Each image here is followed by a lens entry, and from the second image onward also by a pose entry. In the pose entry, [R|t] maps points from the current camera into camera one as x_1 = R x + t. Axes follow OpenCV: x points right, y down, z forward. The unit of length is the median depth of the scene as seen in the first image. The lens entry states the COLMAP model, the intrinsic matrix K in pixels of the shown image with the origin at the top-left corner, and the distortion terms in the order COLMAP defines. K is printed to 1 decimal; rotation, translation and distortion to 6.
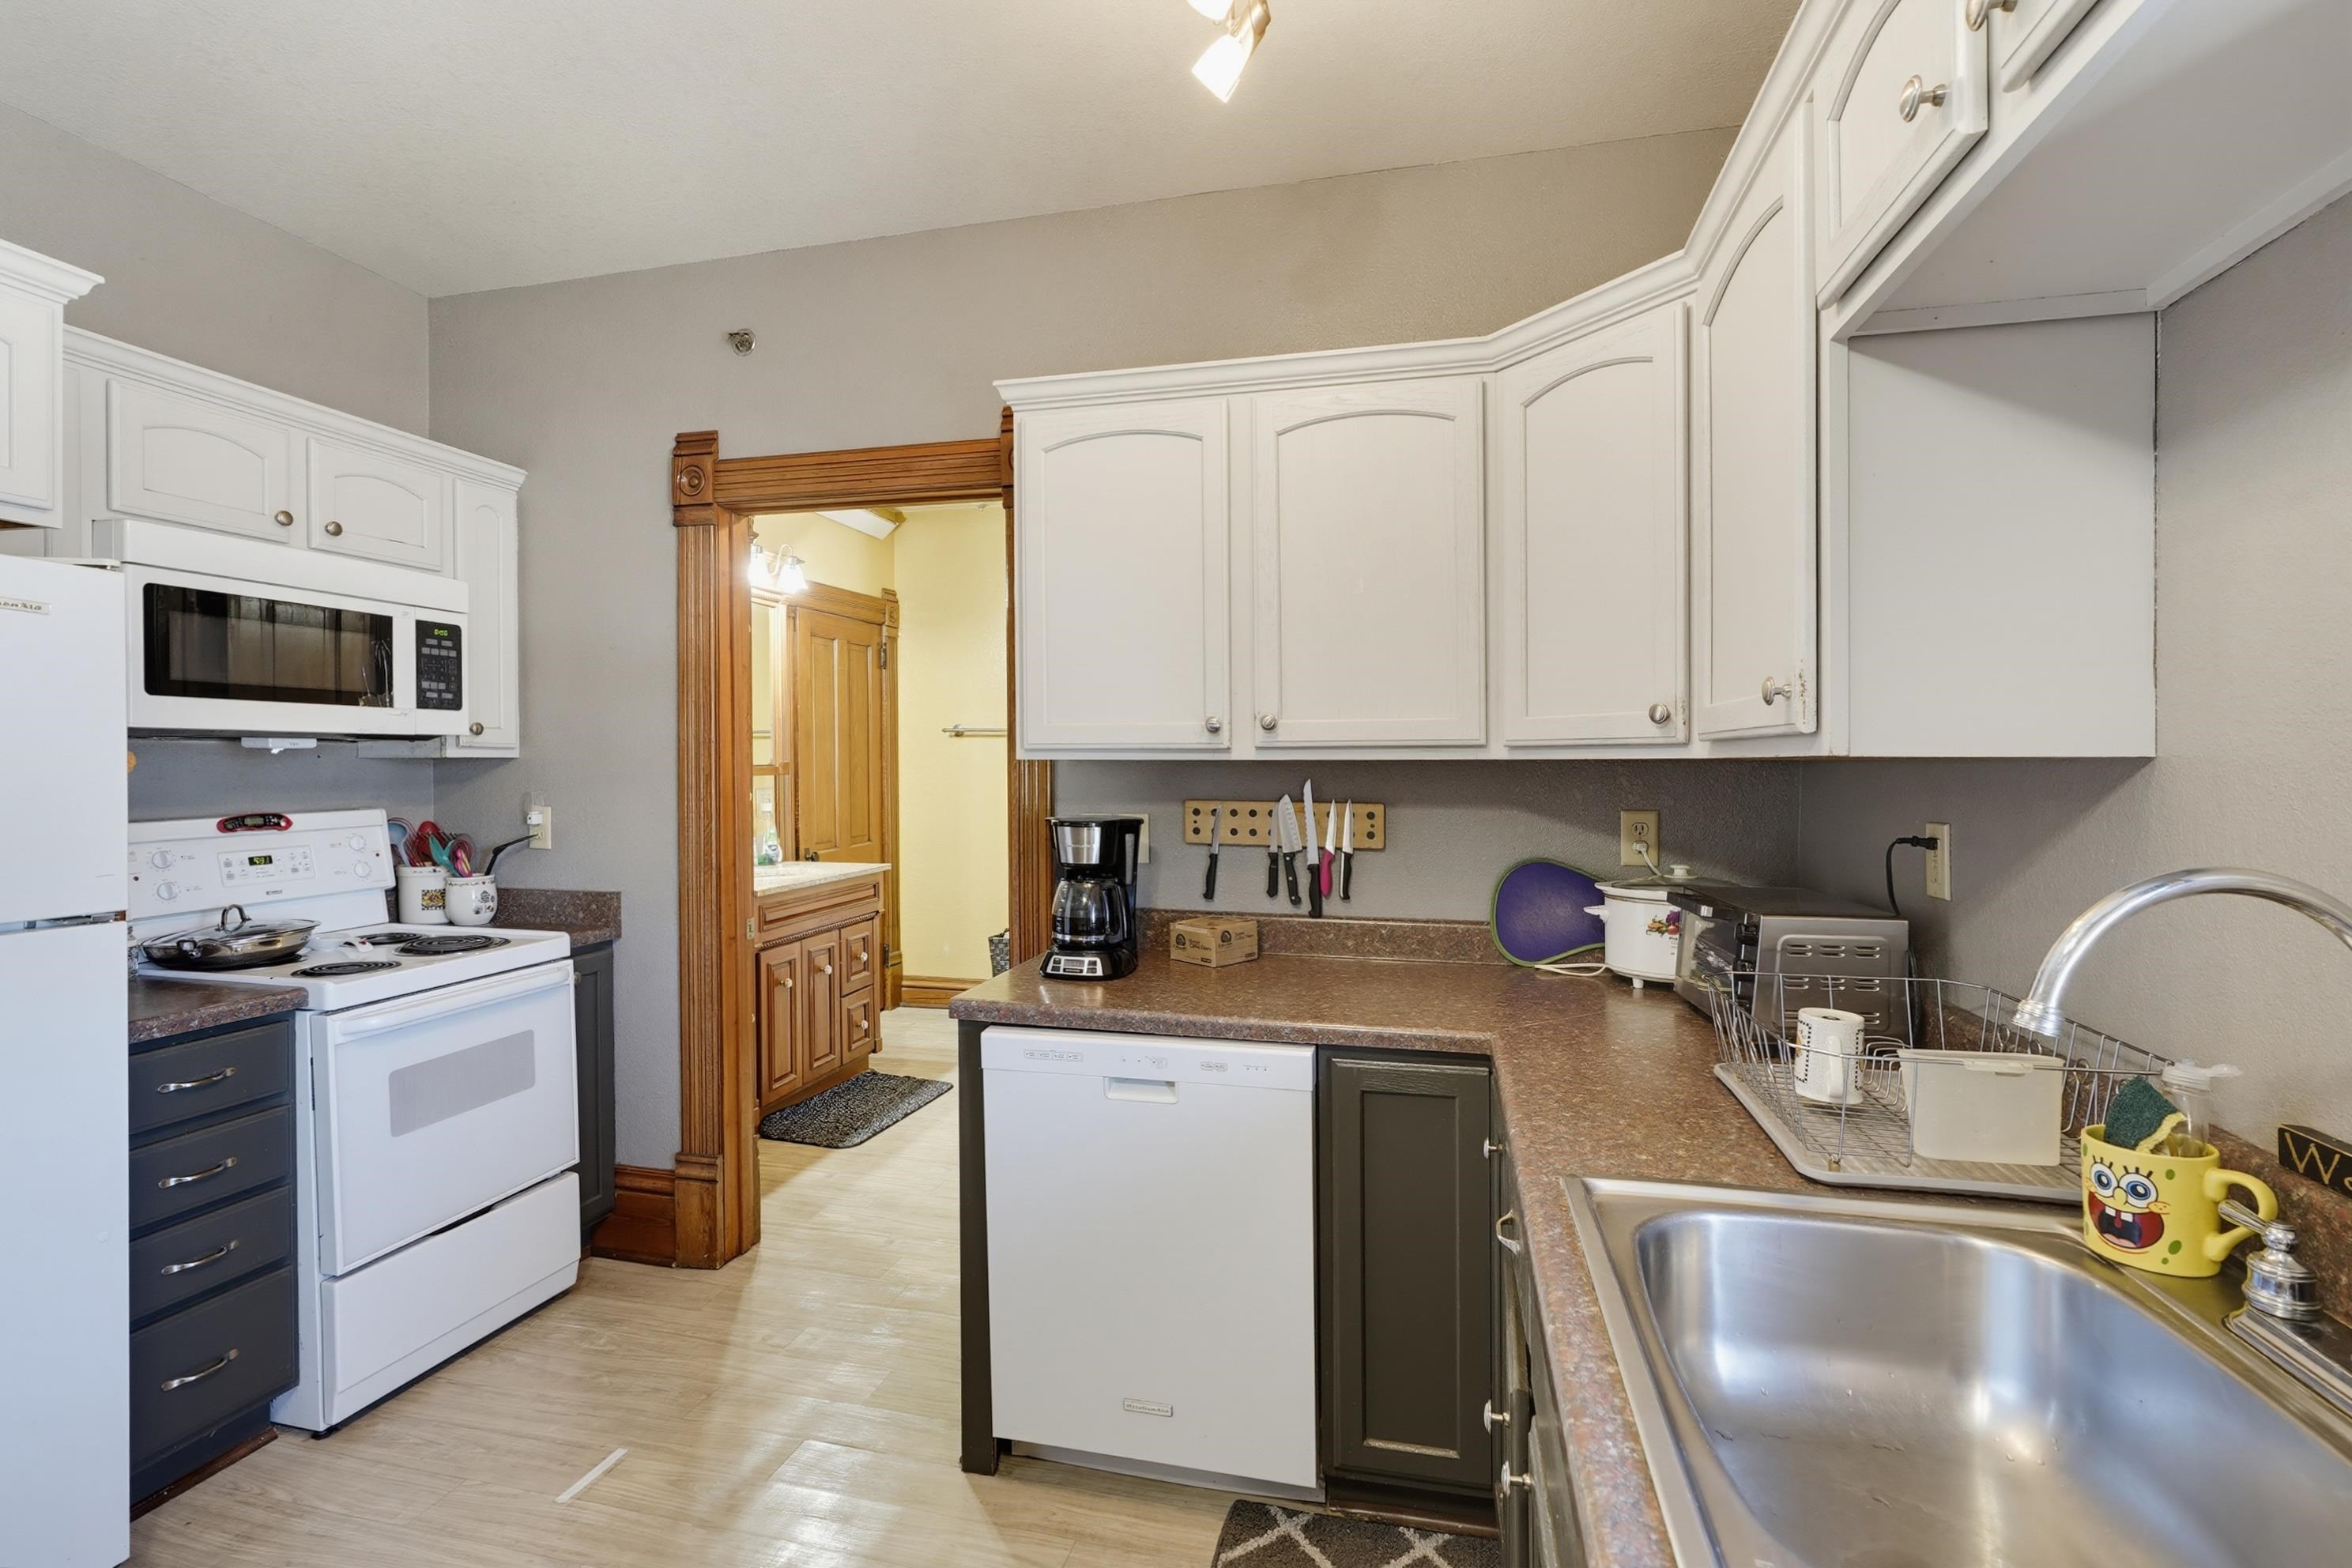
lens RADIAL K [[1083.1, 0, 1169.1], [0, 1083.1, 774.3], [0, 0, 1]] dist [-0.016163, 0.002199]
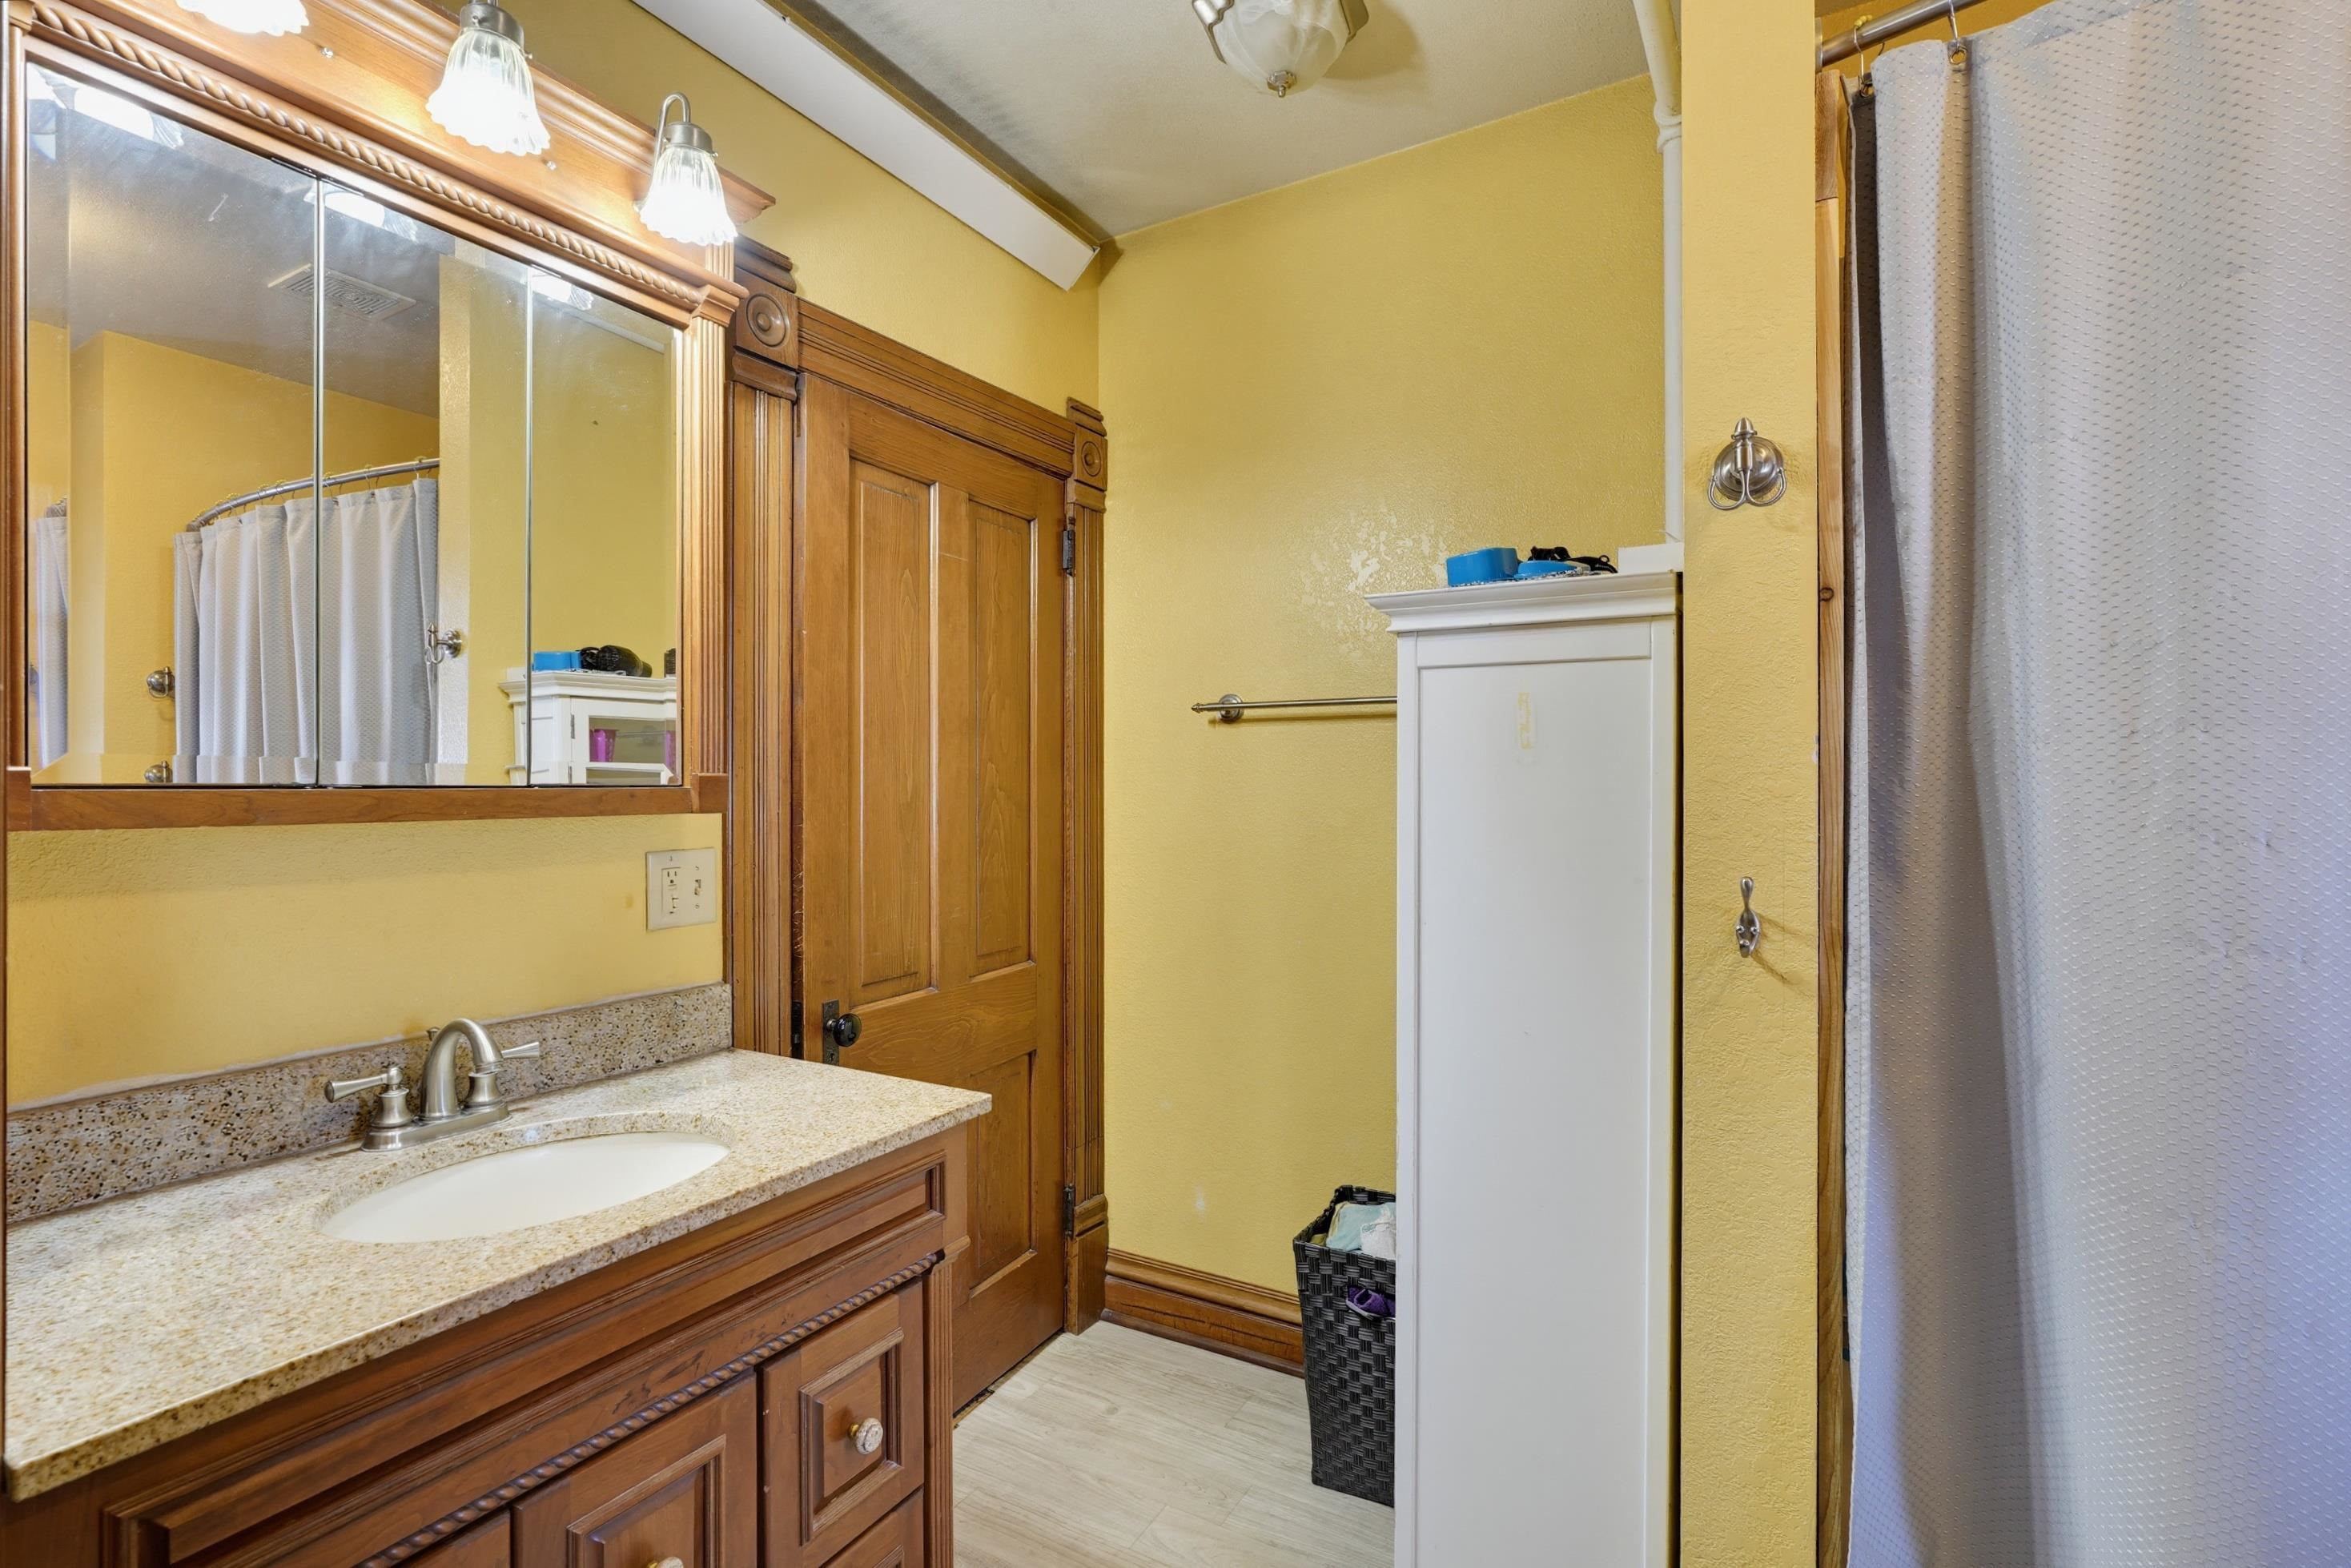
lens RADIAL K [[1082.7, 0, 1169.7], [0, 1082.7, 788.2], [0, 0, 1]] dist [-0.016163, 0.002199]
pose [[0.959402, 0.005187, -0.281993, -0.095692], [-0.007501, 0.999946, -0.007127, -0.005302], [0.281941, 0.008953, 0.959390, 0.580343]]
